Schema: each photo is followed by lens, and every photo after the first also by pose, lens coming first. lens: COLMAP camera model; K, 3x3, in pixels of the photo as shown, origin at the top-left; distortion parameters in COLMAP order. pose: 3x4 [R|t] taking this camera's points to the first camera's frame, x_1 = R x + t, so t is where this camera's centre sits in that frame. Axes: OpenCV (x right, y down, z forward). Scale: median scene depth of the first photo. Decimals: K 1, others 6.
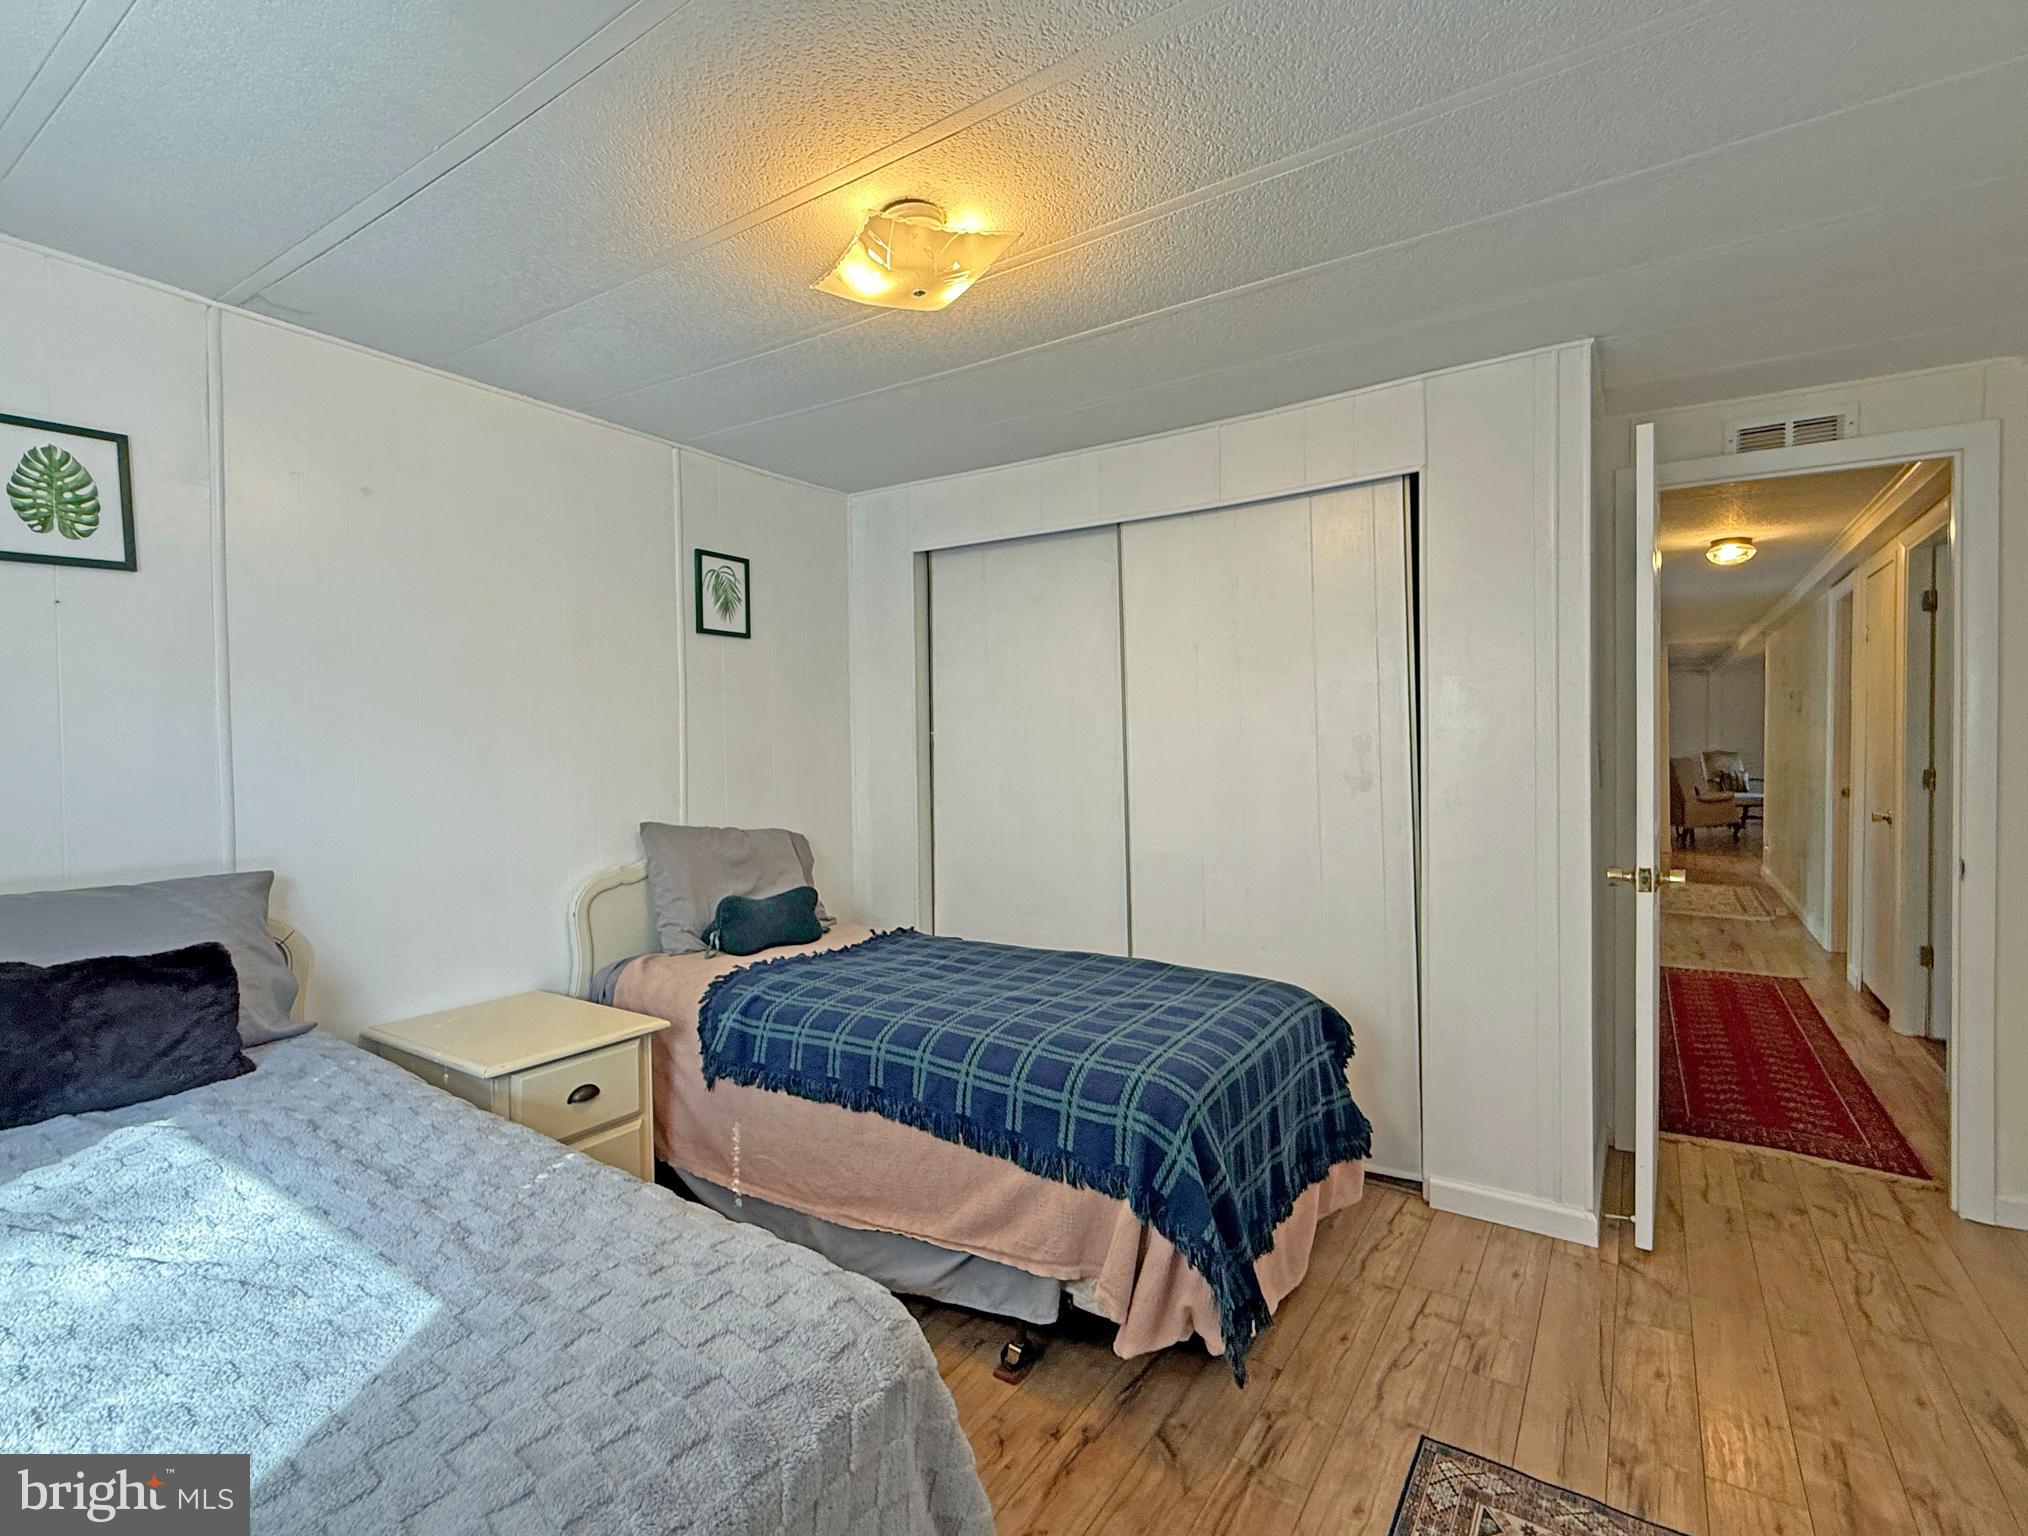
lens RADIAL K [[902.2, 0, 1014.0], [0, 902.2, 768.0], [0, 0, 1]] dist [-0.000074, -0.000041]
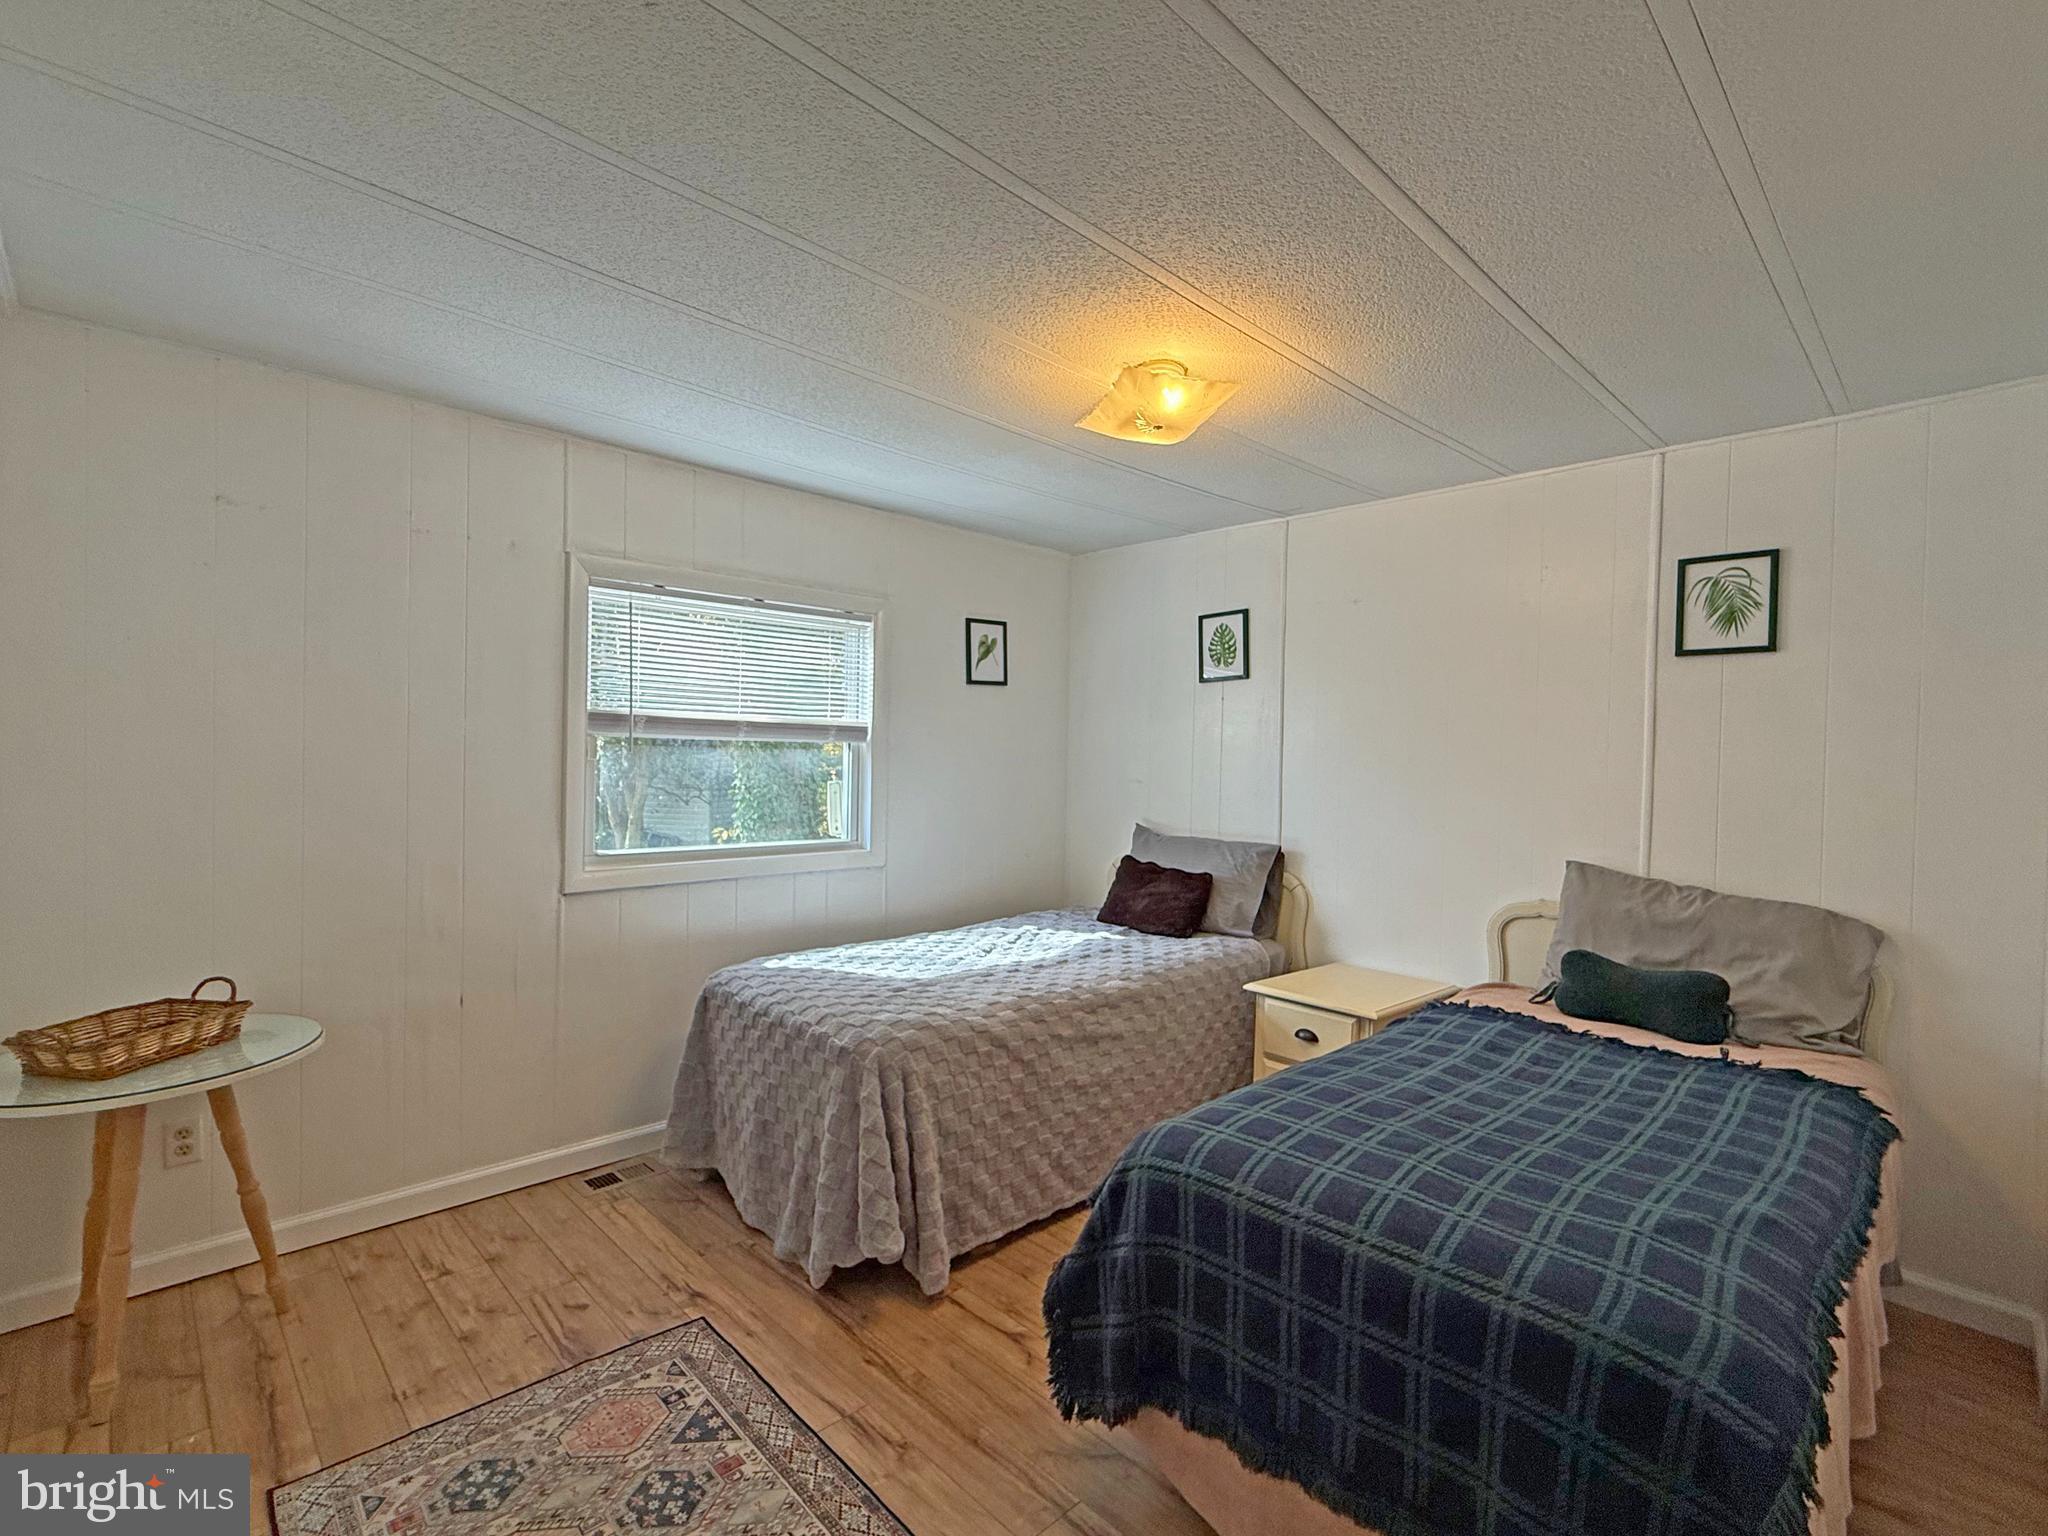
lens RADIAL K [[958.1, 0, 1024.0], [0, 958.1, 768.0], [0, 0, 1]] dist [0.008445, -0.000260]
pose [[-0.185503, 0.024452, -0.982339, 0.724278], [-0.044135, 0.998474, 0.033188, -0.049228], [0.981652, 0.049512, -0.184141, 0.598811]]
